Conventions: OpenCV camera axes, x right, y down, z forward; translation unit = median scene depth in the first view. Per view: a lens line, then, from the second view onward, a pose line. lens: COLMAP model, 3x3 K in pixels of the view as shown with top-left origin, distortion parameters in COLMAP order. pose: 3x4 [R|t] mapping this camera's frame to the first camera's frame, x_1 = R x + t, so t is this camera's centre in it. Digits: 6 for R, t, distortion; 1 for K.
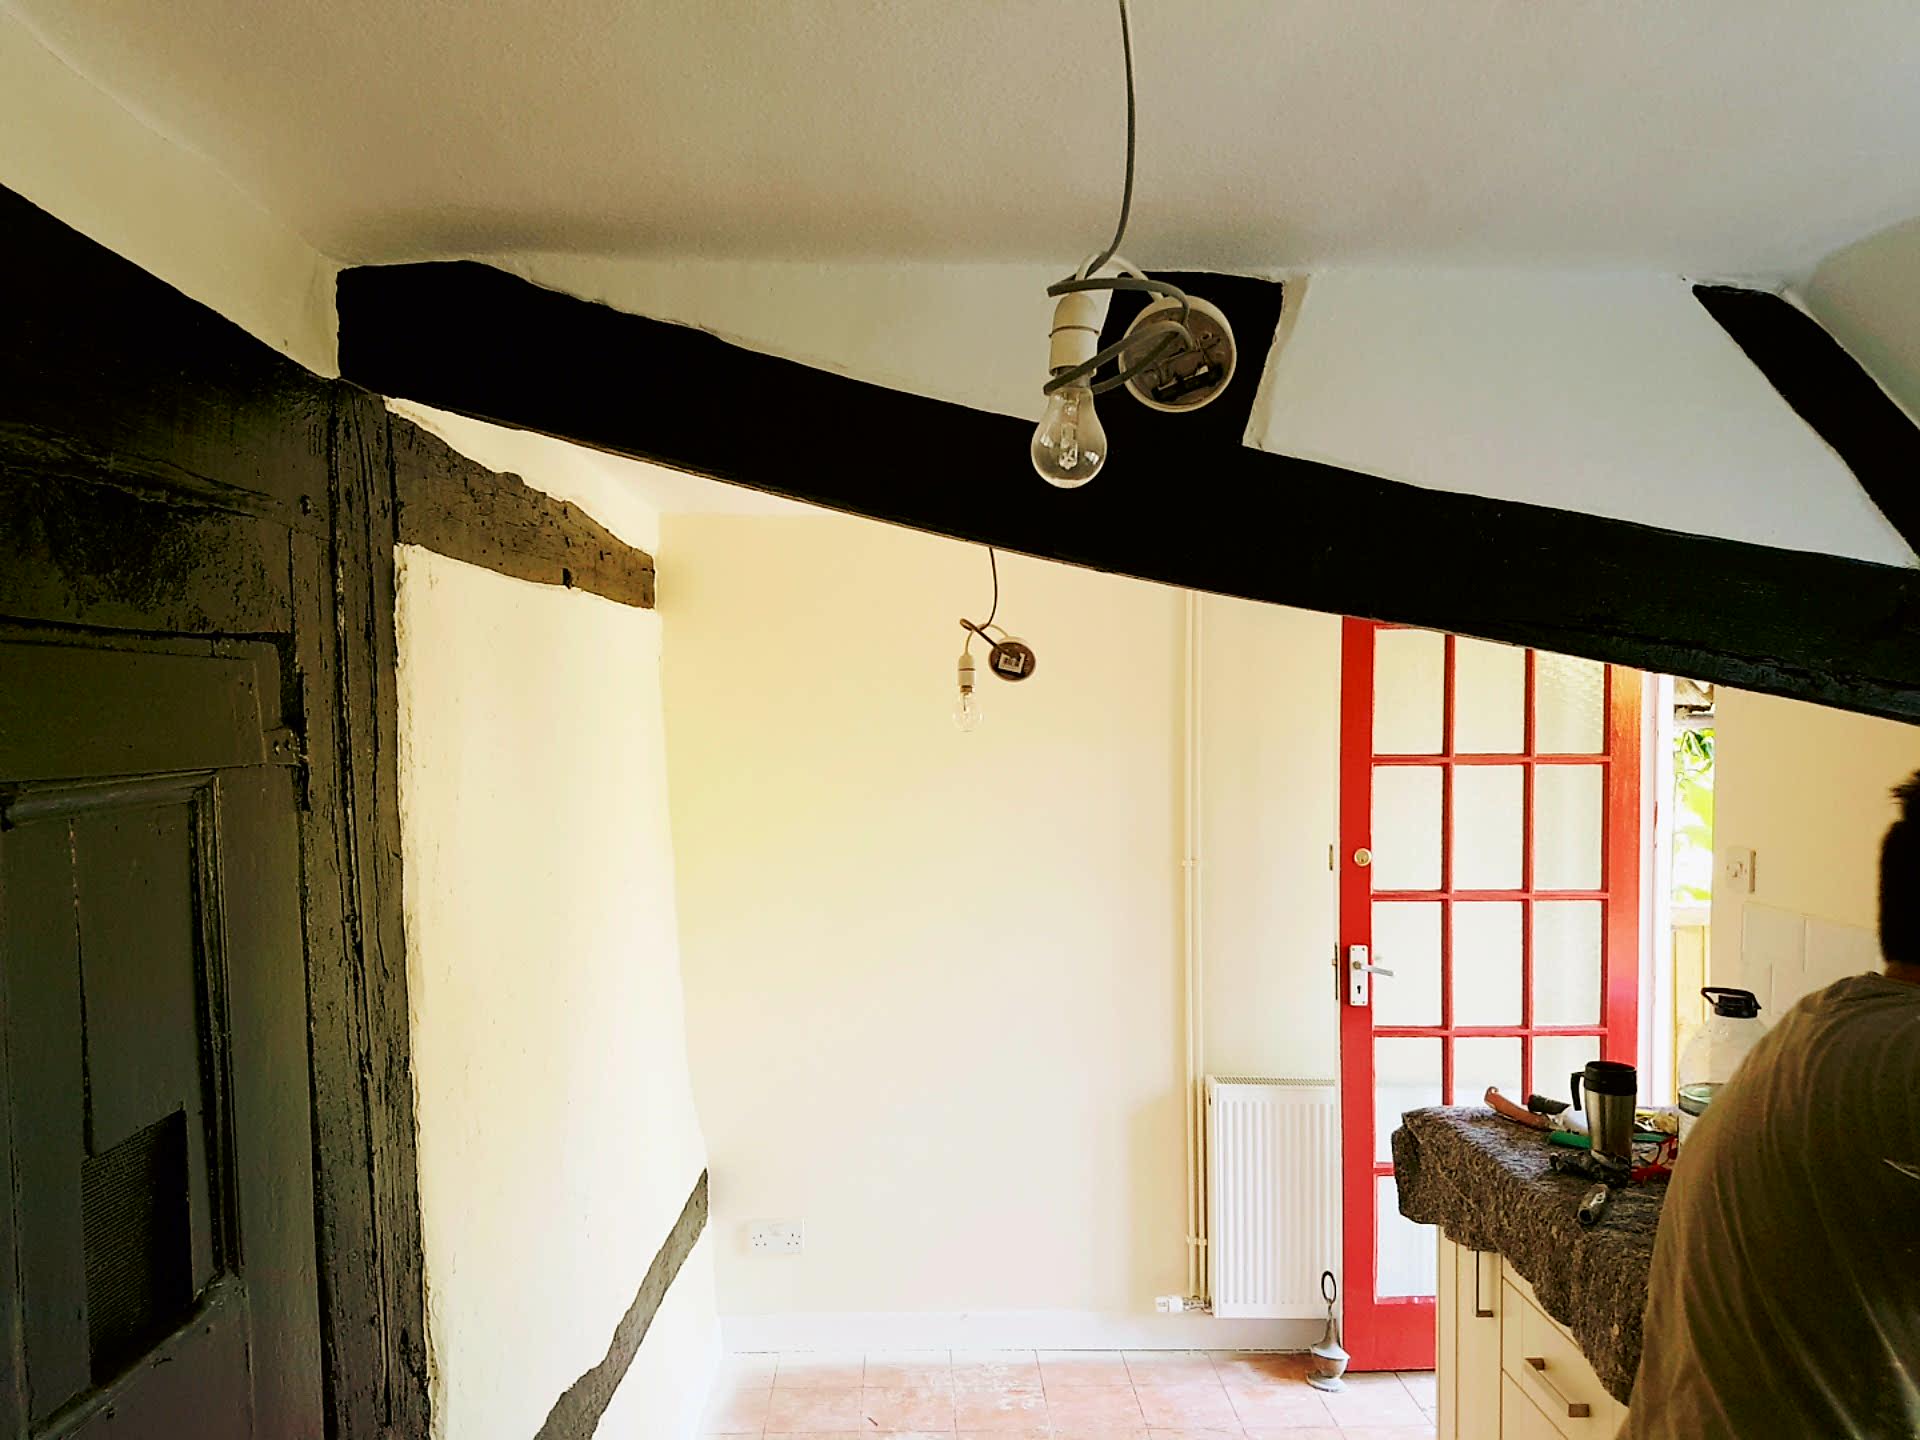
lens RADIAL K [[1451.5, 0, 949.2], [0, 1451.5, 752.4], [0, 0, 1]] dist [0.107834, -0.162268]
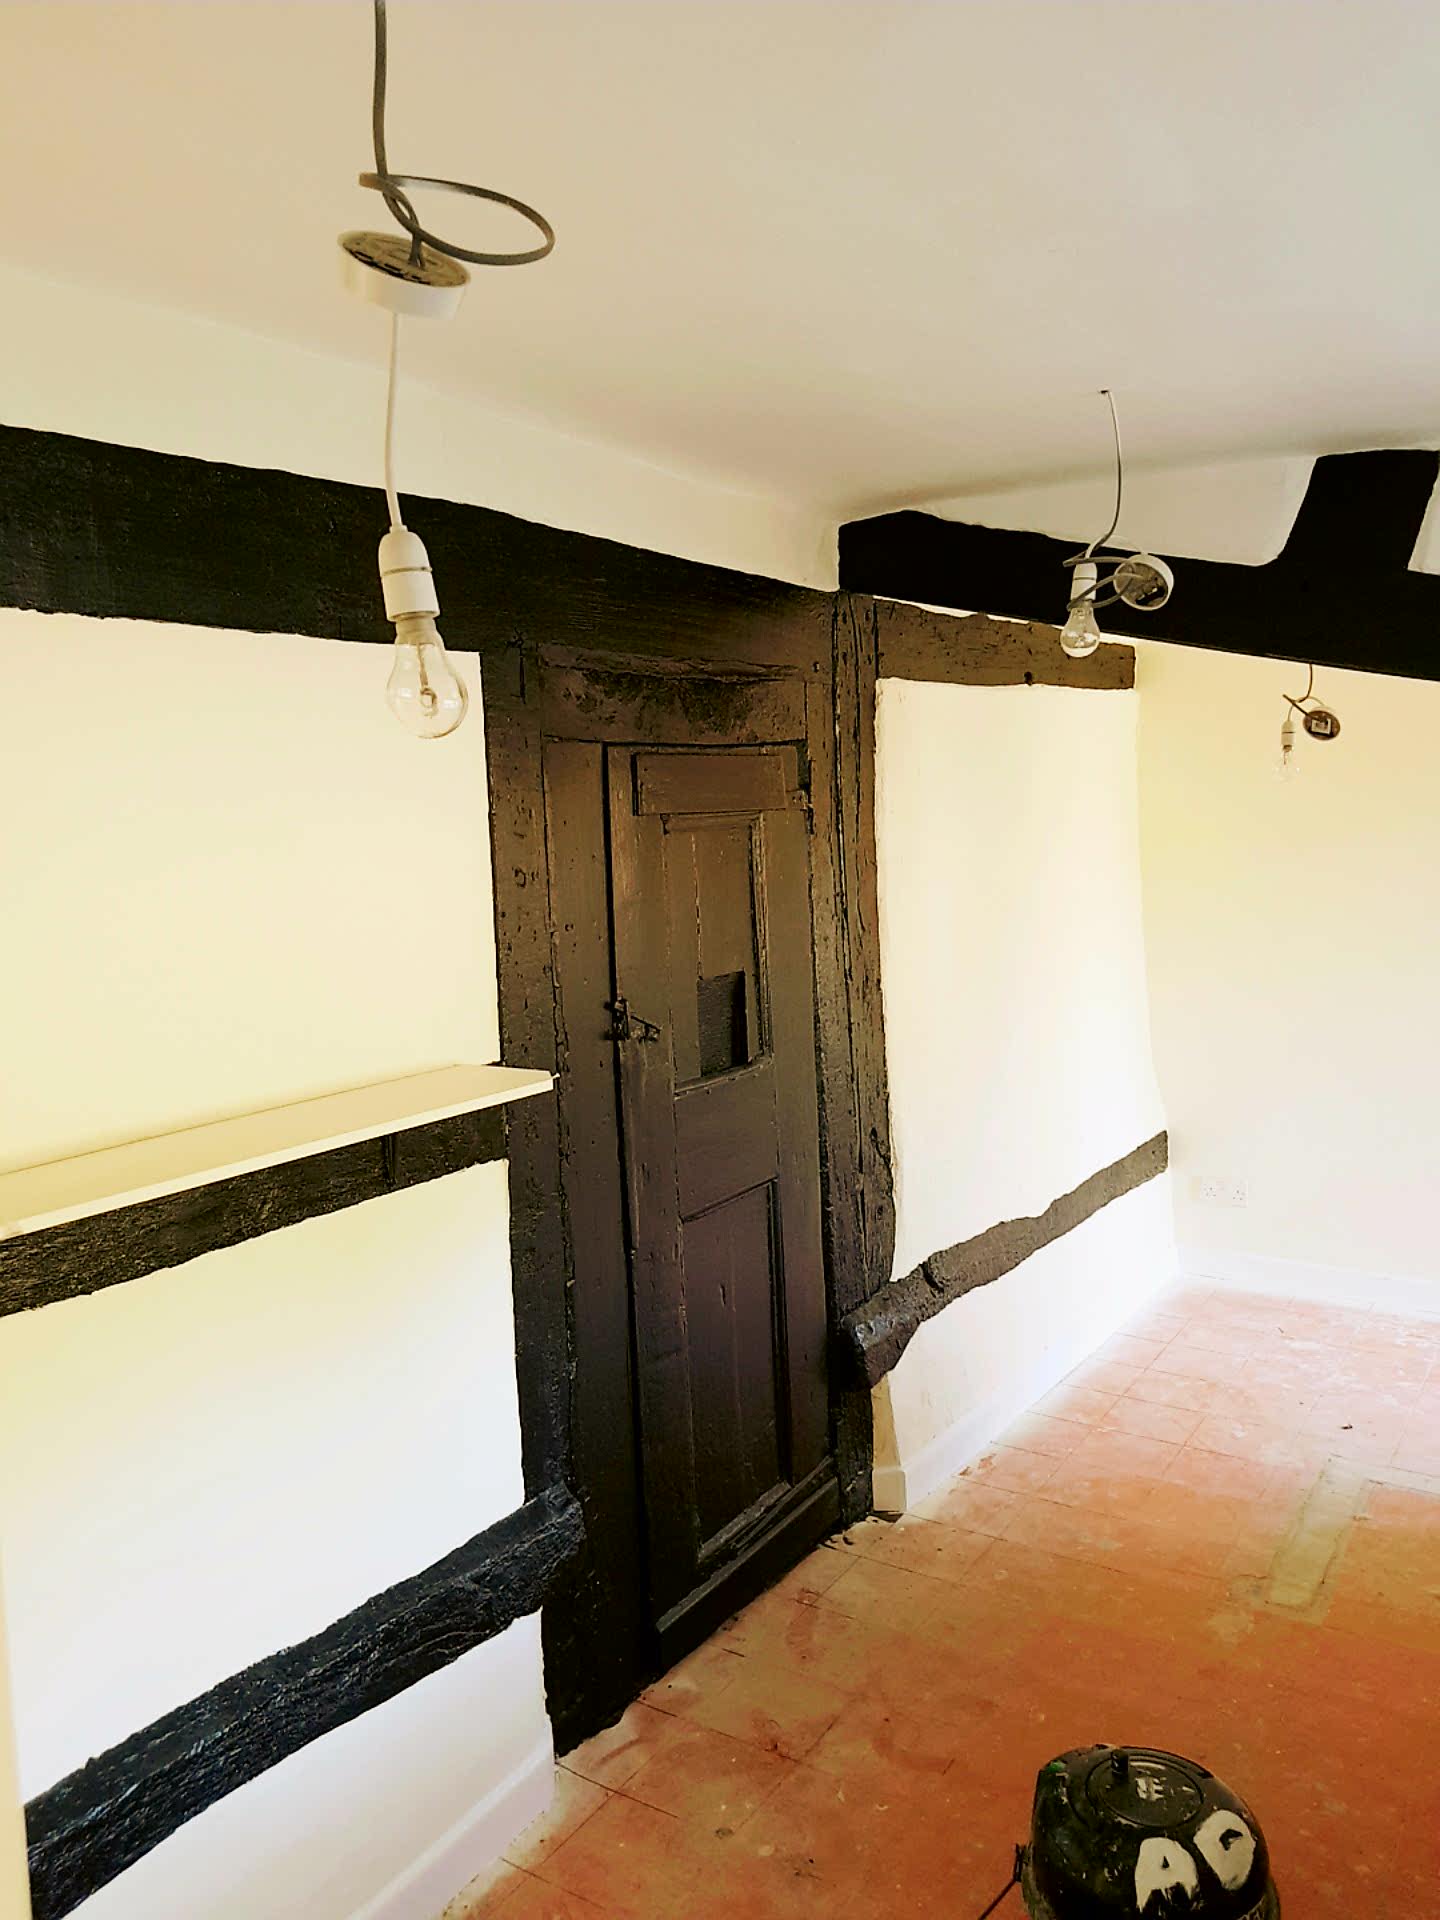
lens RADIAL K [[1451.5, 0, 664.4], [0, 1451.5, 947.4], [0, 0, 1]] dist [0.107834, -0.162268]
pose [[0.805295, 0.039139, -0.591581, 0.462771], [0.012420, 0.996486, 0.082834, 0.024810], [0.592744, -0.074053, 0.801979, -0.549594]]
